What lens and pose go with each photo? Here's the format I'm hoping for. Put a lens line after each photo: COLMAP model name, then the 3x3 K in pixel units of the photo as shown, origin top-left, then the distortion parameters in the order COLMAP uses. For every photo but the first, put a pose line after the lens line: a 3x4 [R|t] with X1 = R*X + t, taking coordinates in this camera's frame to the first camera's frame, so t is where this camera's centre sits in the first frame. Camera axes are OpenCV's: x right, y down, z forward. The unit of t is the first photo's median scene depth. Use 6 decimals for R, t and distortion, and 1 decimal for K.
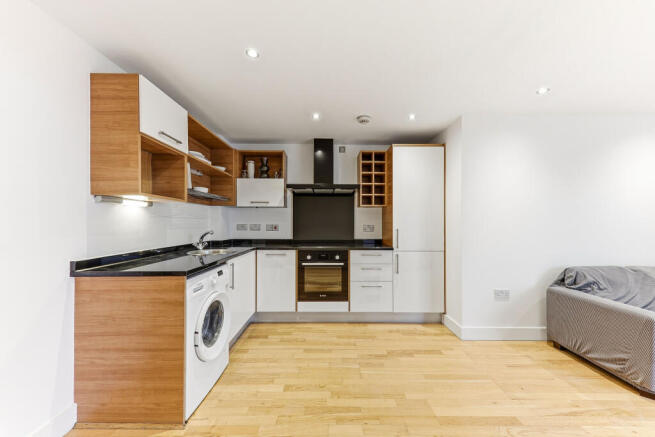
lens RADIAL K [[250.5, 0, 327.7], [0, 250.5, 222.8], [0, 0, 1]] dist [0.001597, -0.000283]
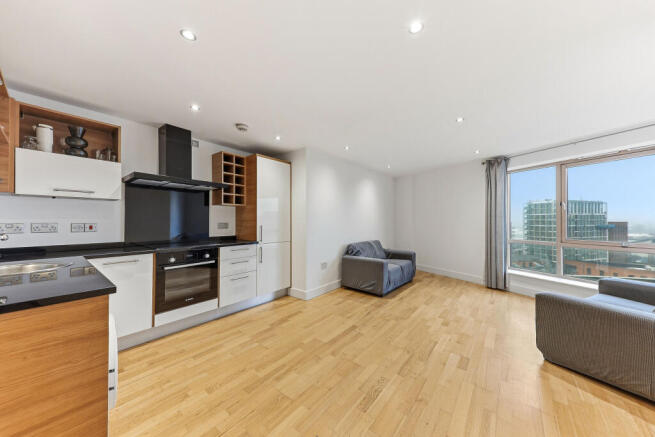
lens RADIAL K [[254.9, 0, 327.5], [0, 254.9, 218.5], [0, 0, 1]] dist [-0.000020, -0.000286]
pose [[0.573664, 0.005509, 0.819072, -0.535479], [0.004375, 0.999943, -0.009790, 0.004347], [-0.819079, 0.009200, 0.573607, 0.041258]]
